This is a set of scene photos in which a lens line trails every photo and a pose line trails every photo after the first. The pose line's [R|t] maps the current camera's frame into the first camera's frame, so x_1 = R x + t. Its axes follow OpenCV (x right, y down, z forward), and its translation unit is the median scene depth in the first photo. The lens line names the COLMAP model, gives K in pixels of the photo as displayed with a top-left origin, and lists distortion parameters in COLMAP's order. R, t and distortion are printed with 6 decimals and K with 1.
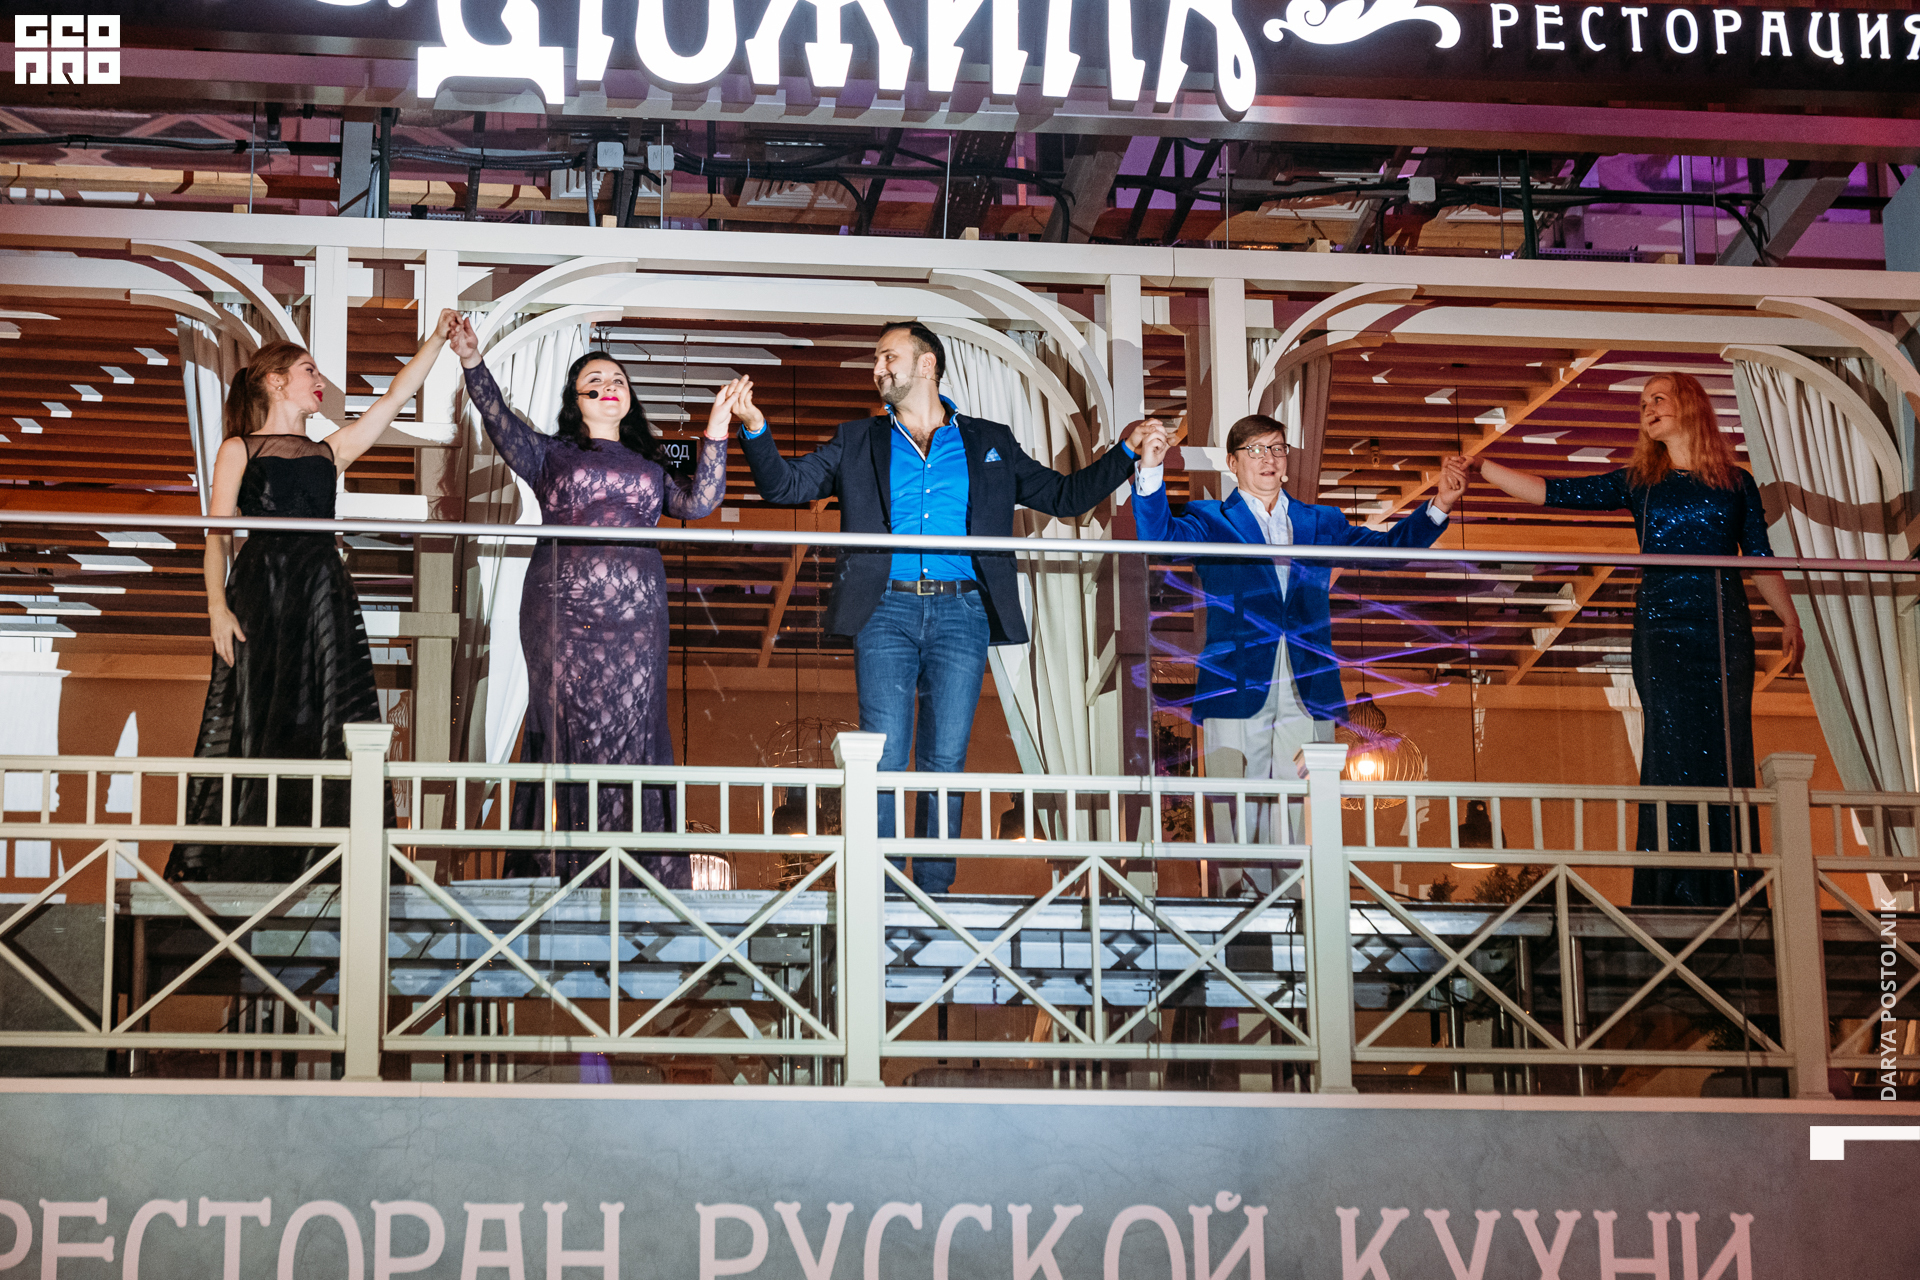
lens RADIAL K [[5308.9, 0, 954.6], [0, 5308.9, 623.7], [0, 0, 1]] dist [0.156989, 0.000000]
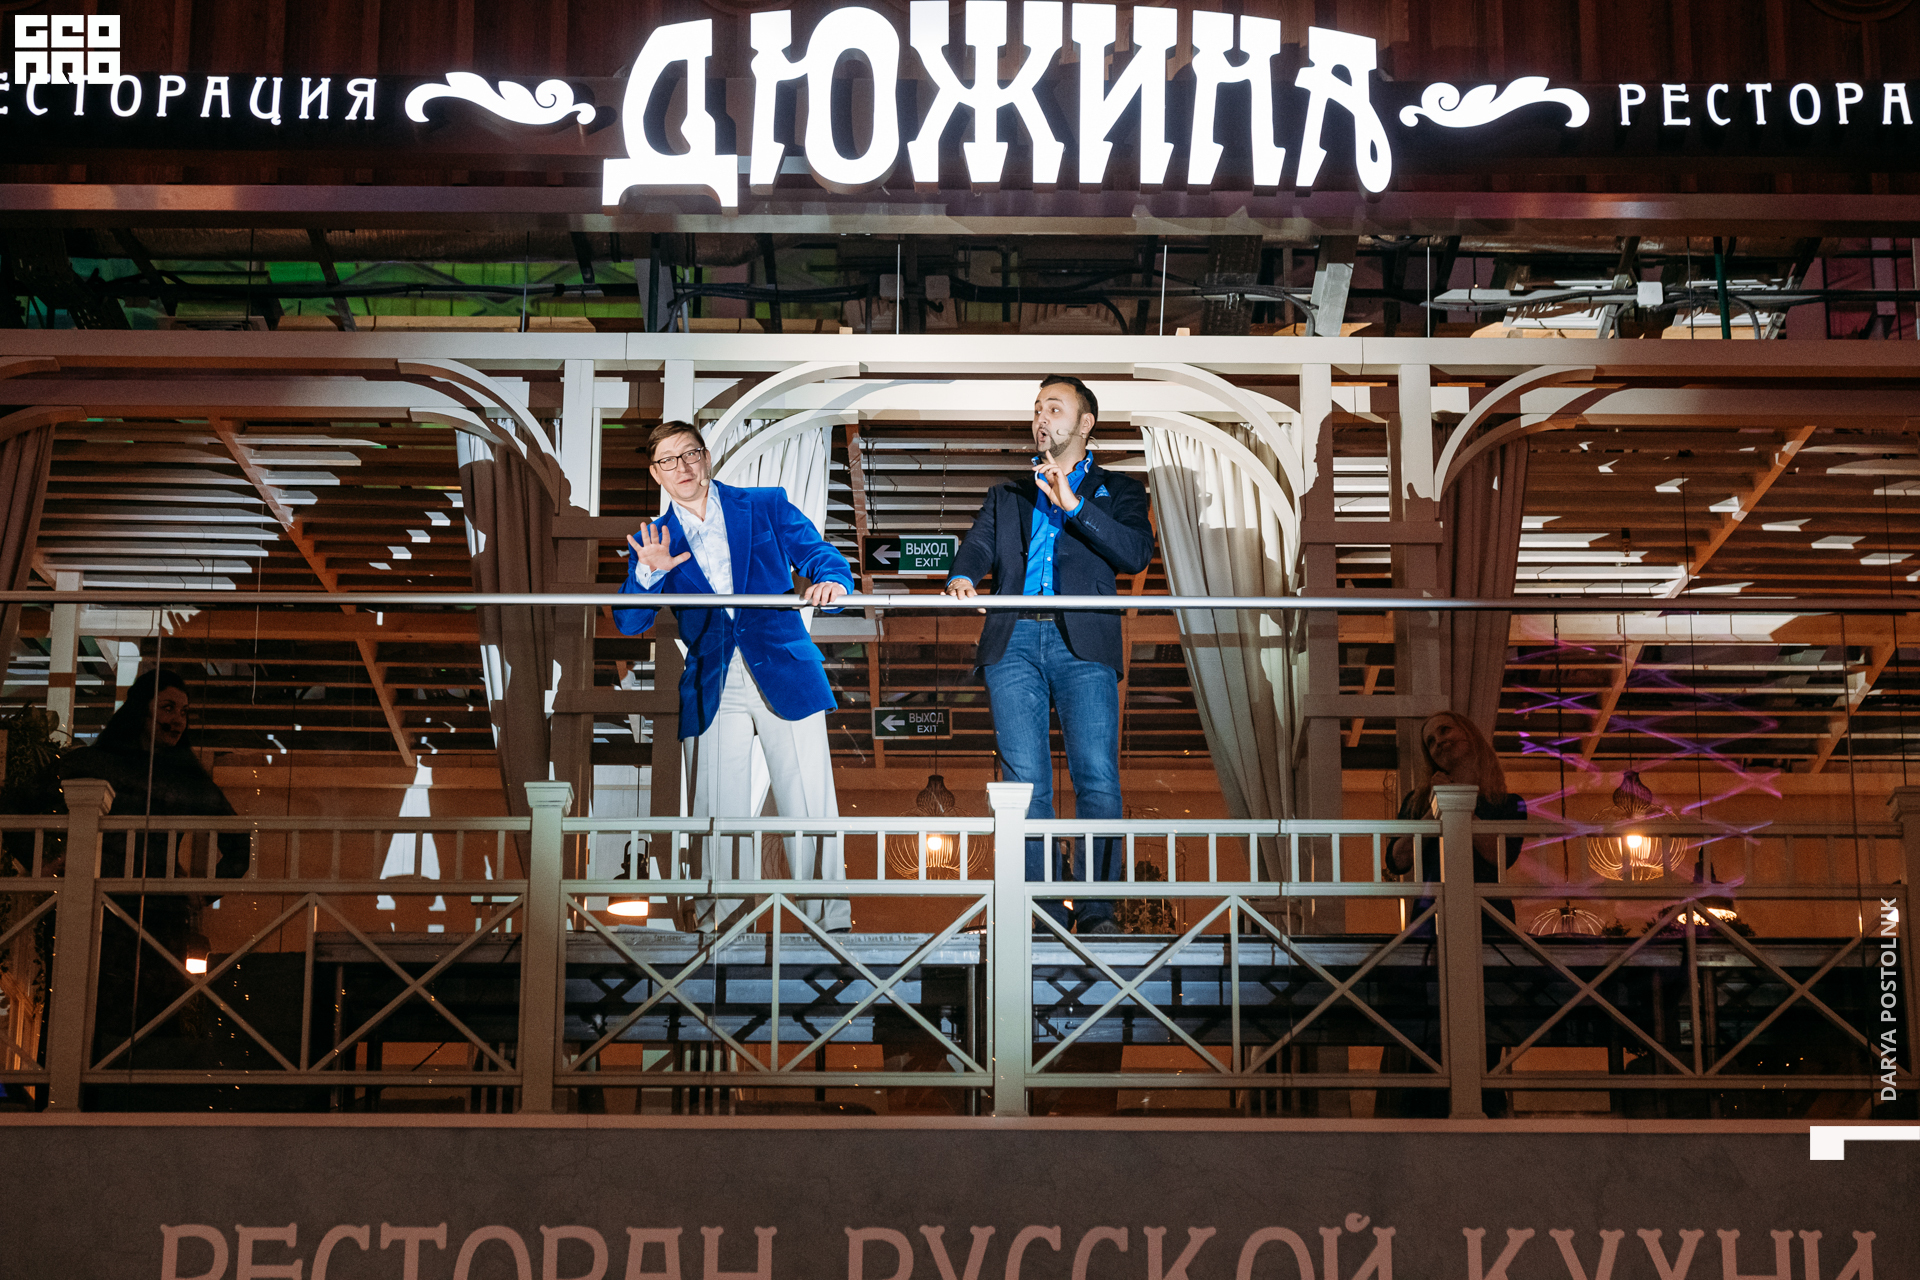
lens RADIAL K [[4629.4, 0, 946.9], [0, 4629.4, 603.5], [0, 0, 1]] dist [0.041047, 0.000000]
pose [[0.990440, -0.025883, -0.135492, 0.094200], [0.019895, 0.998773, -0.045360, 0.026004], [0.136500, 0.042230, 0.989740, 0.082602]]
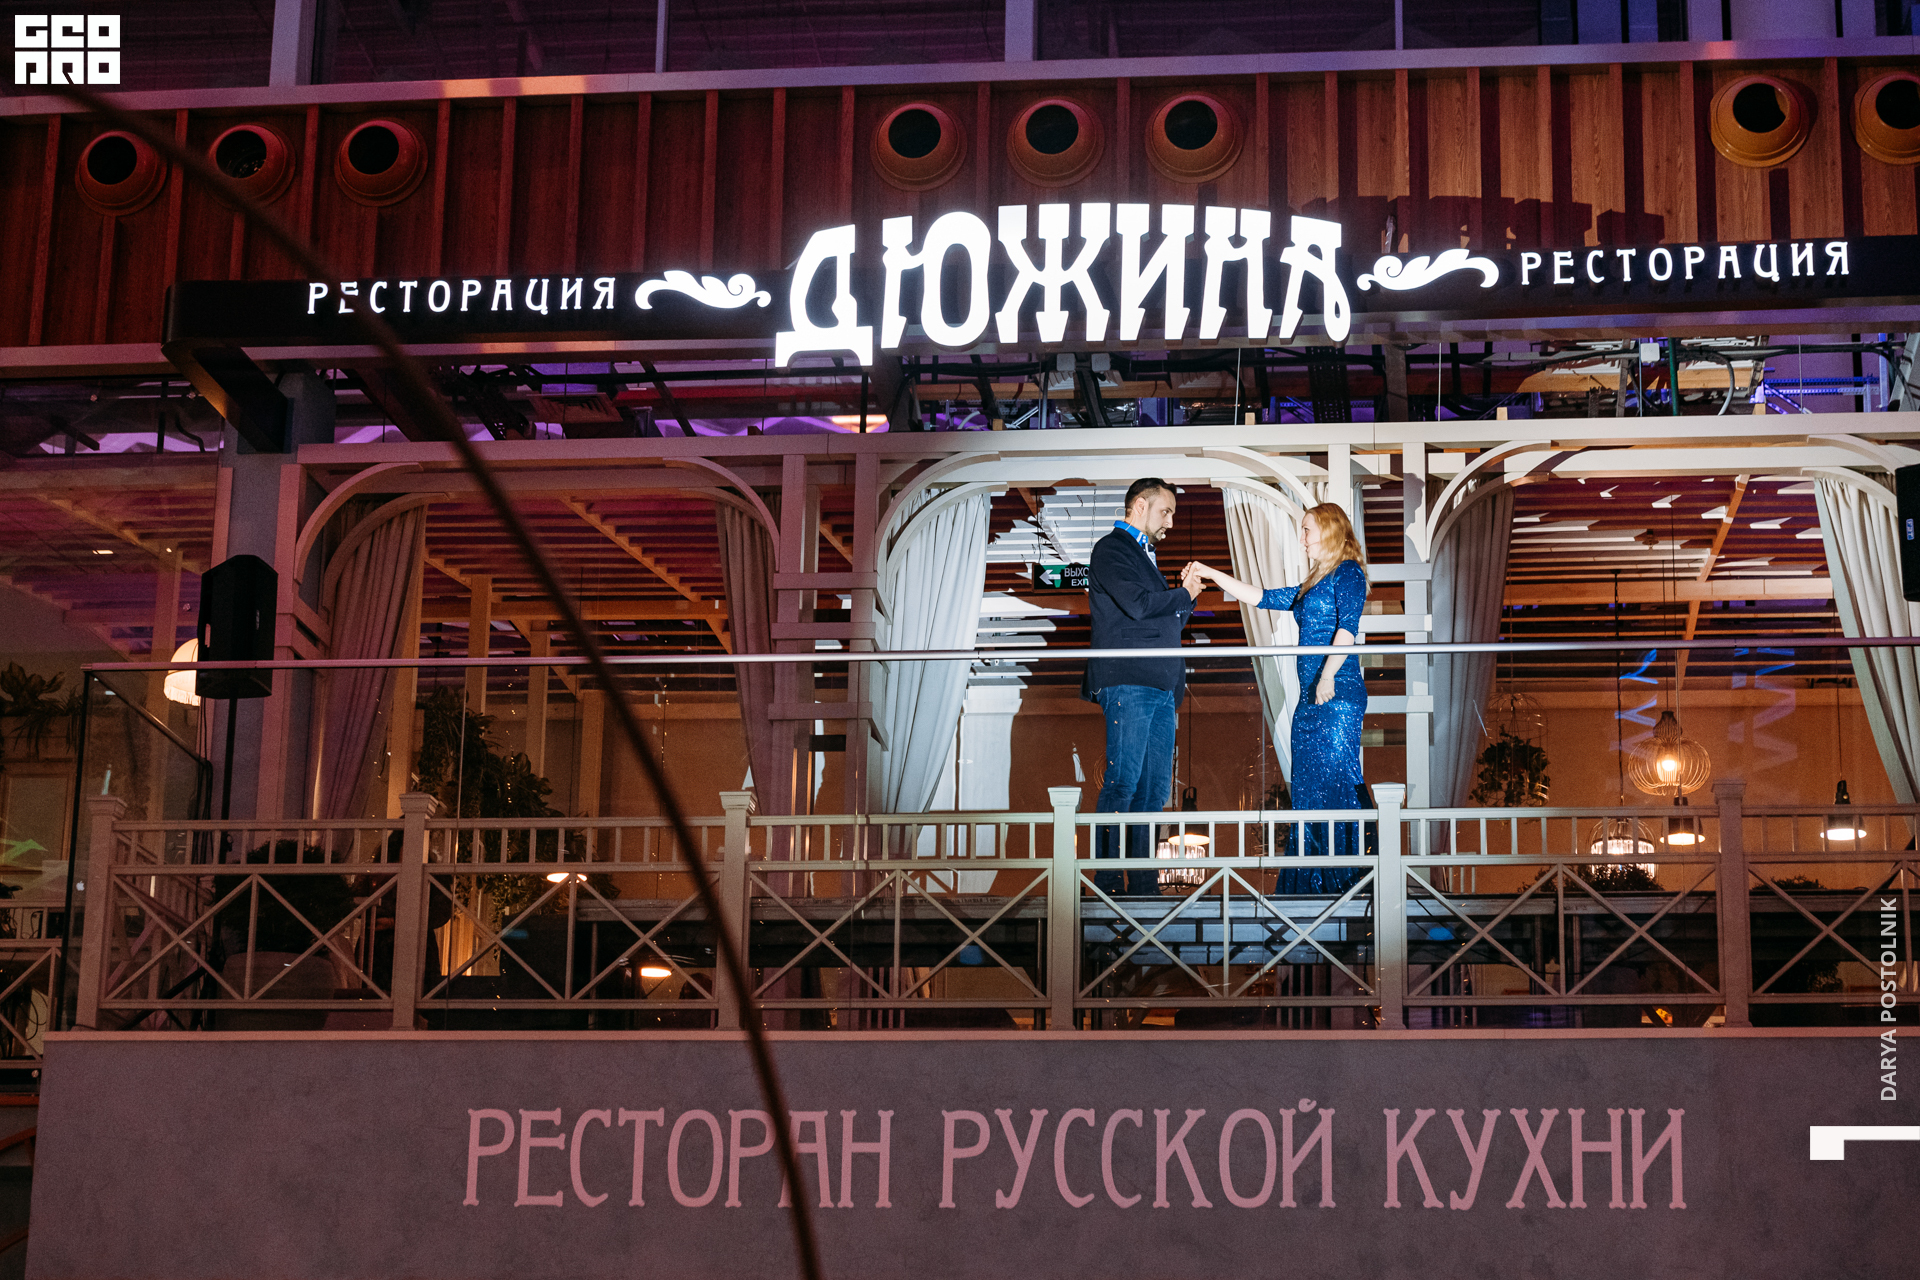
lens RADIAL K [[4032.8, 0, 903.1], [0, 4032.8, 647.7], [0, 0, 1]] dist [-0.043261, 0.000000]
pose [[0.961560, -0.036709, -0.272132, 0.239220], [0.040807, 0.999123, 0.009410, -0.029547], [0.271547, -0.020153, 0.962214, -0.079326]]
